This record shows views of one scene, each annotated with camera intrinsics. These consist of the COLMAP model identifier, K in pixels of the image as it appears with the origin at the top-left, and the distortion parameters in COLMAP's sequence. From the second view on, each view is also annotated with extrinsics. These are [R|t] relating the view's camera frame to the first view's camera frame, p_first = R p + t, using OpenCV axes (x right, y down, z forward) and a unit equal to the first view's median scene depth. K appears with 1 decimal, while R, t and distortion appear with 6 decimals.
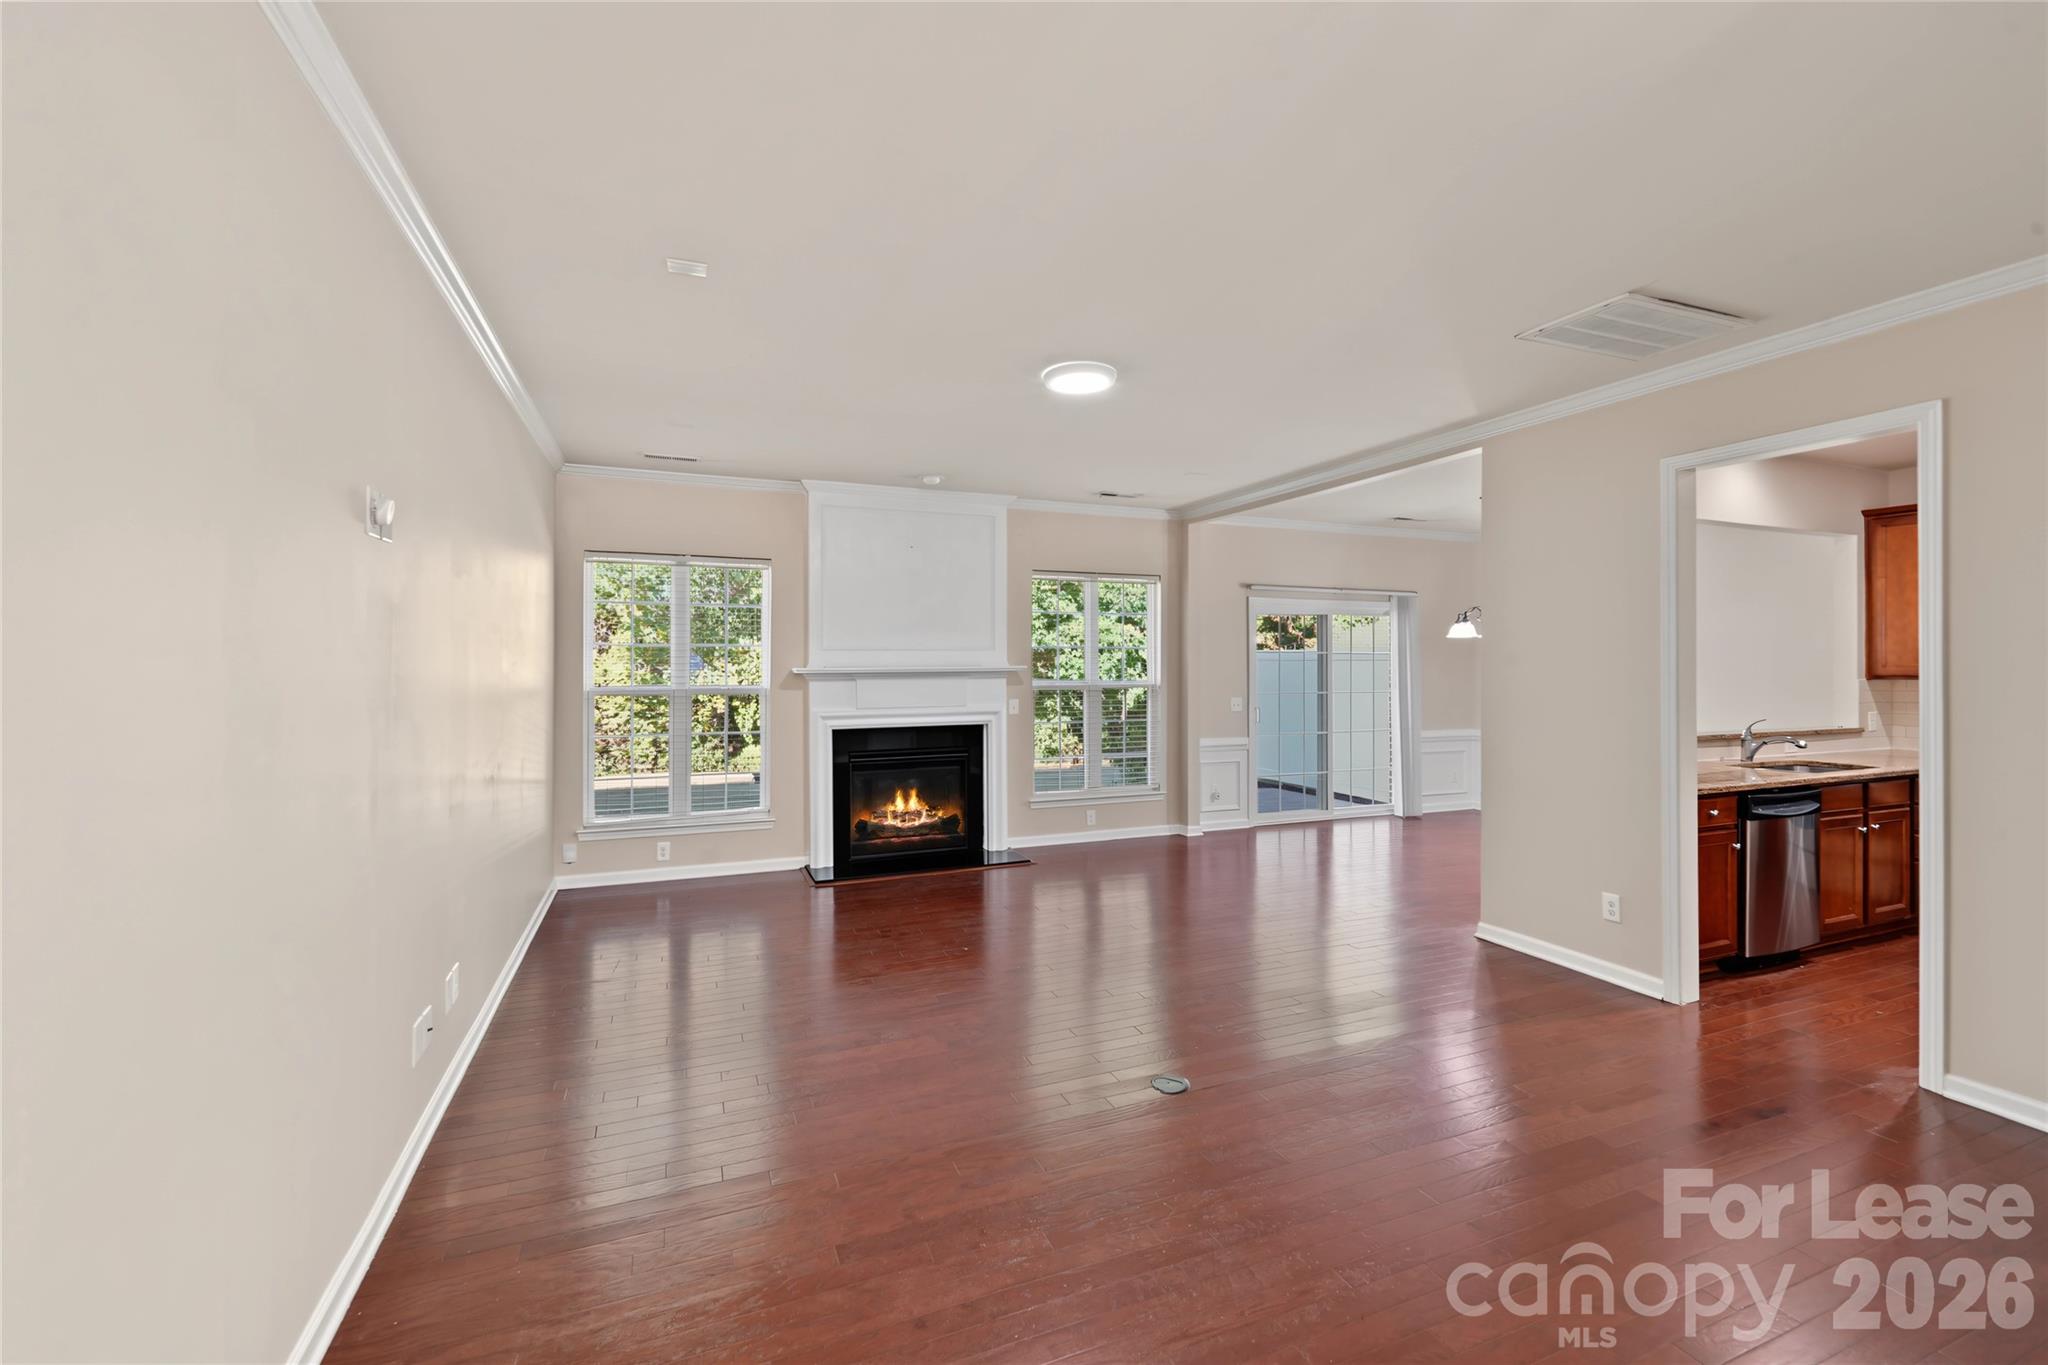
lens RADIAL K [[827.4, 0, 1030.0], [0, 827.4, 661.2], [0, 0, 1]] dist [0.009220, -0.000854]
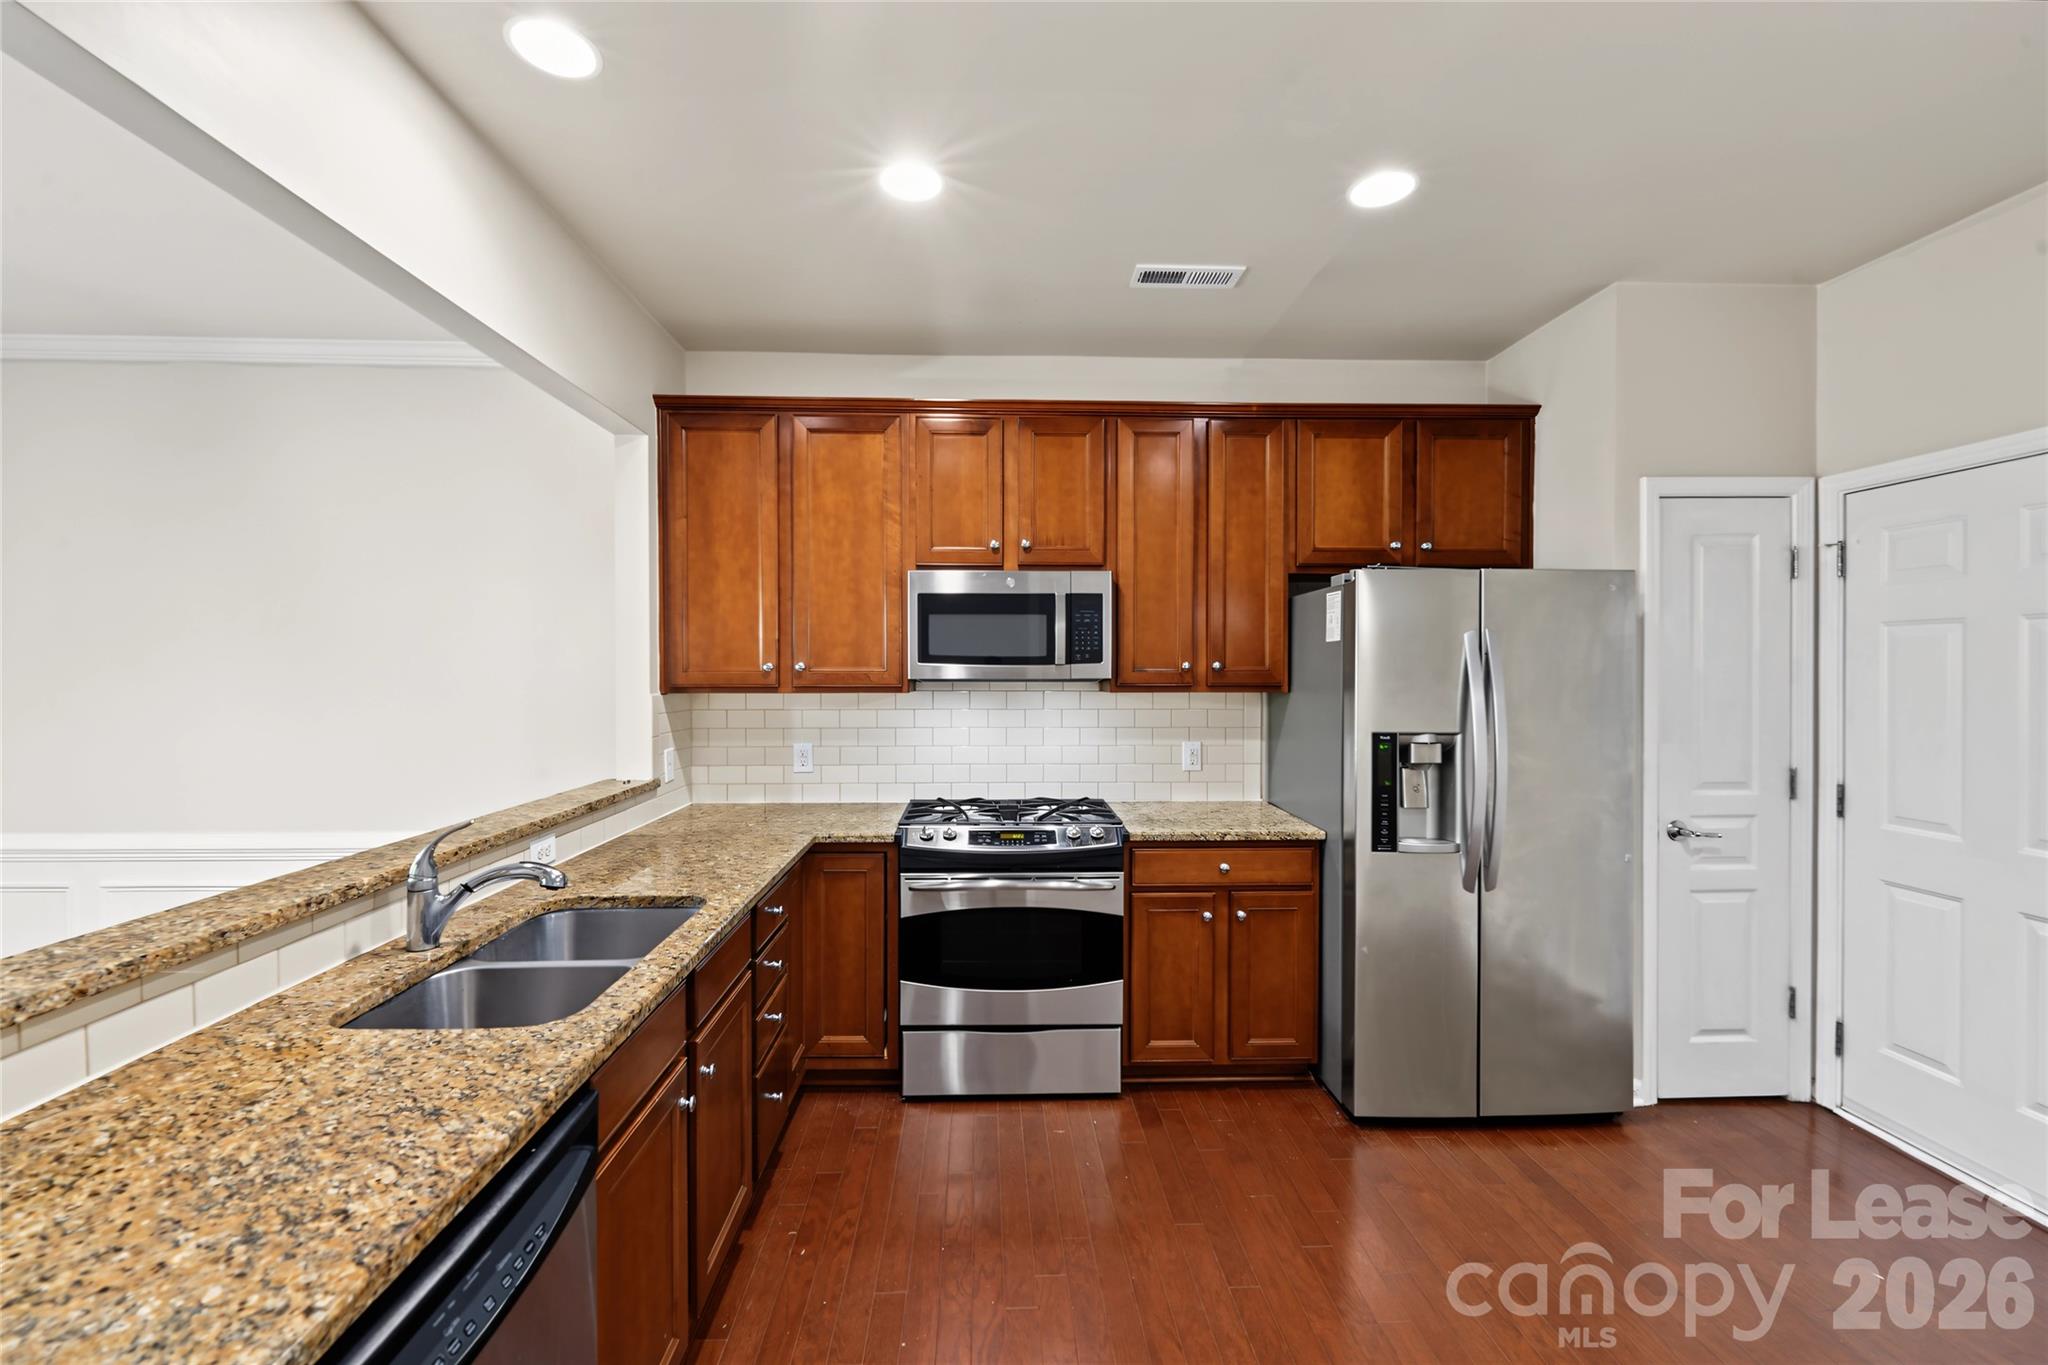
lens RADIAL K [[827.4, 0, 1004.0], [0, 827.4, 681.0], [0, 0, 1]] dist [0.009220, -0.000854]
pose [[0.364797, -0.020063, 0.930871, 0.490420], [-0.001320, 0.999756, 0.022065, -0.000275], [-0.931086, -0.009278, 0.364681, 0.504045]]
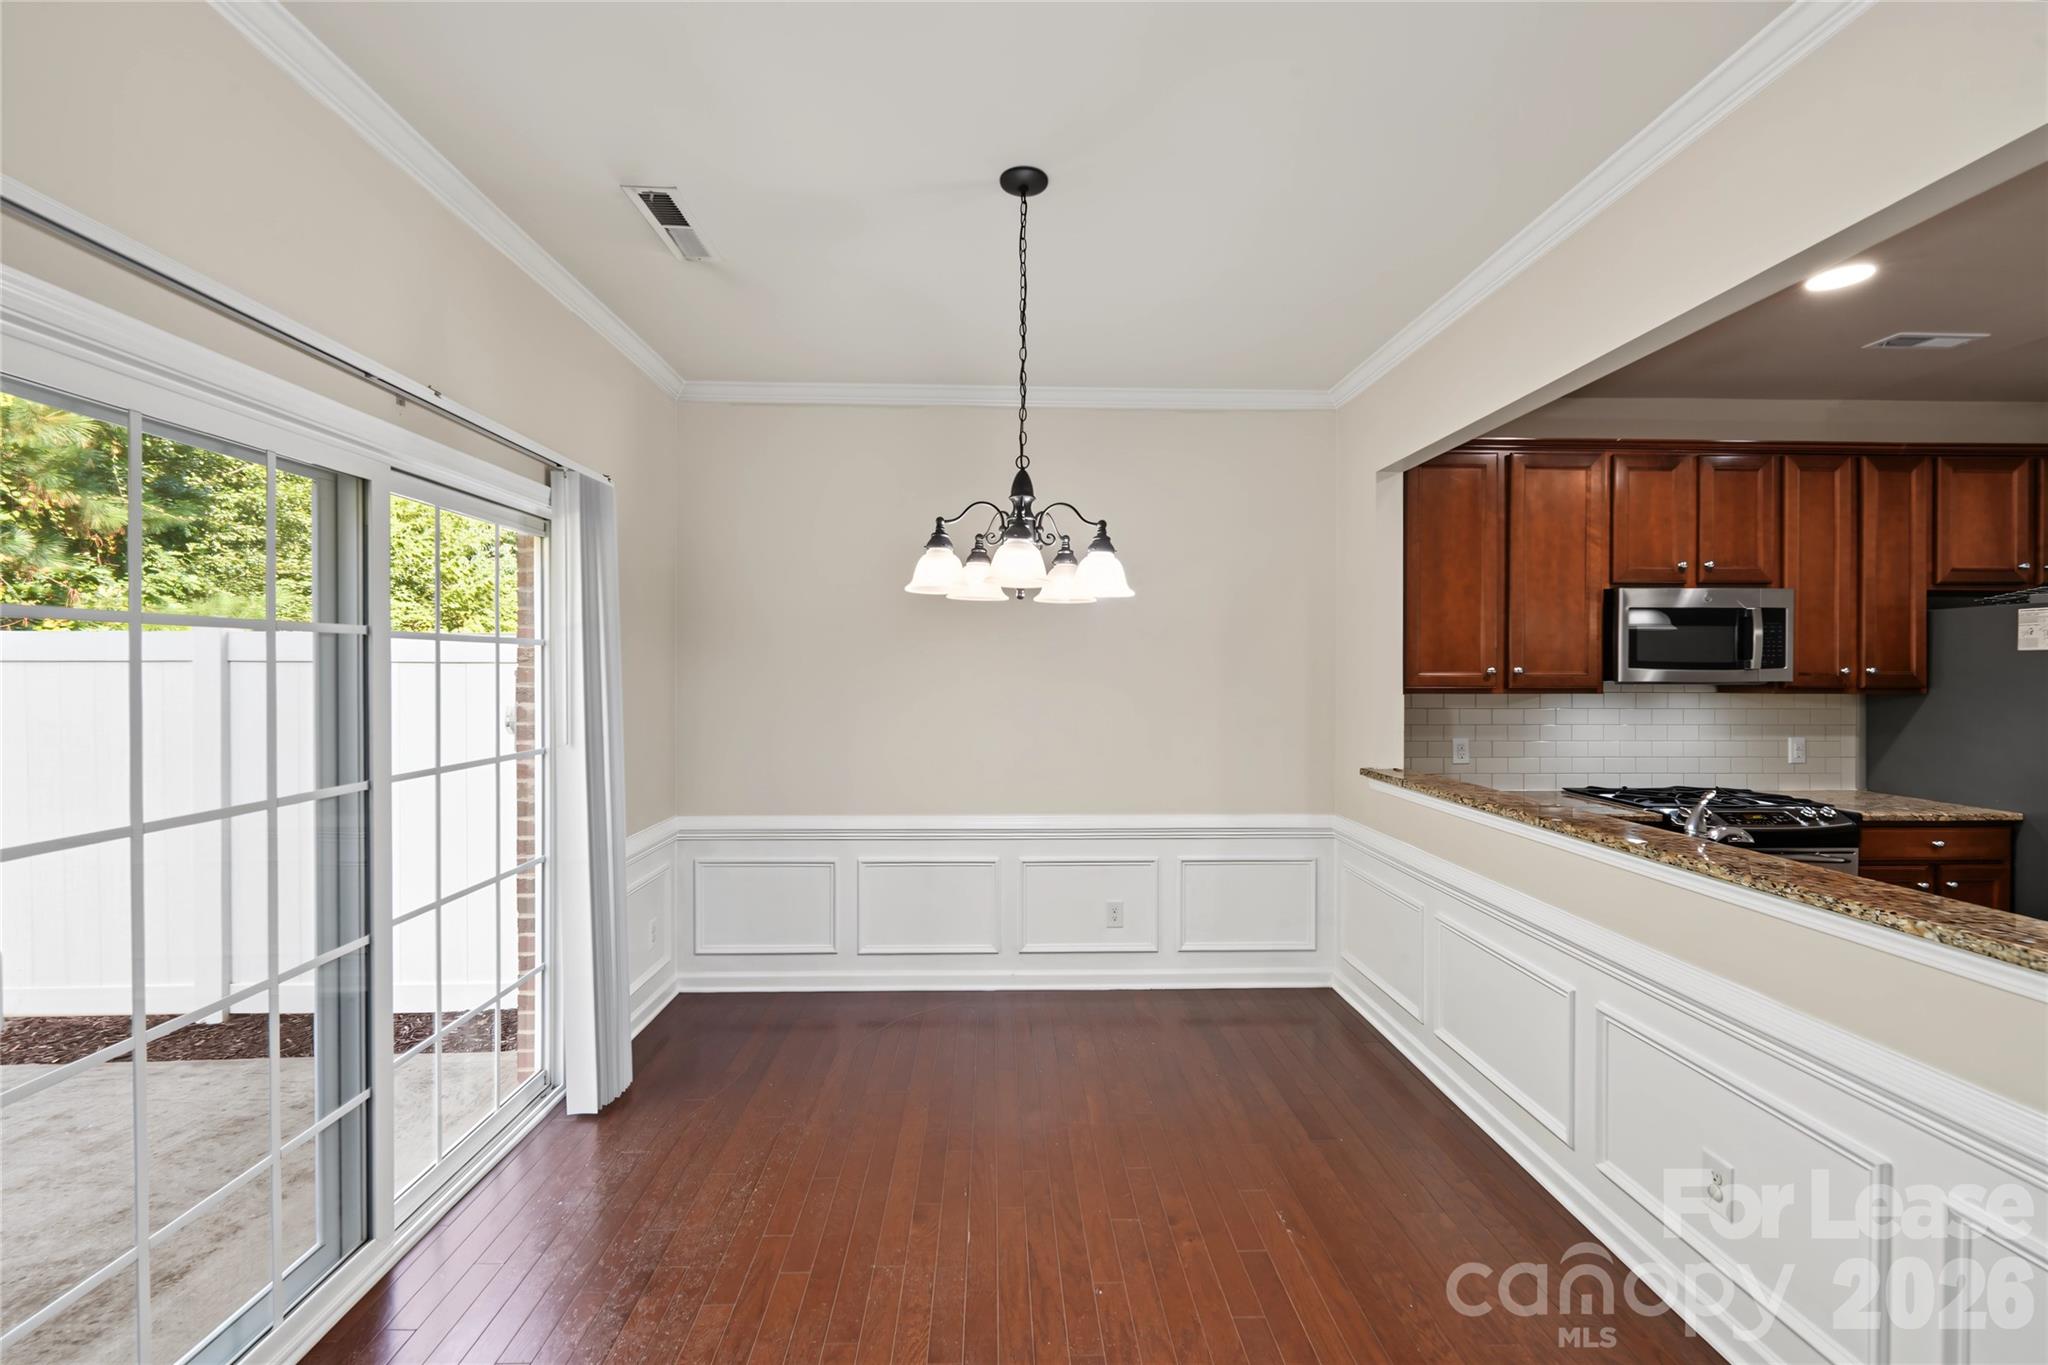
lens RADIAL K [[827.4, 0, 1039.3], [0, 827.4, 680.5], [0, 0, 1]] dist [0.009220, -0.000854]
pose [[0.361236, -0.015350, 0.932348, 0.251212], [-0.003679, 0.999833, 0.017887, -0.000147], [-0.932467, -0.009892, 0.361120, 0.902603]]
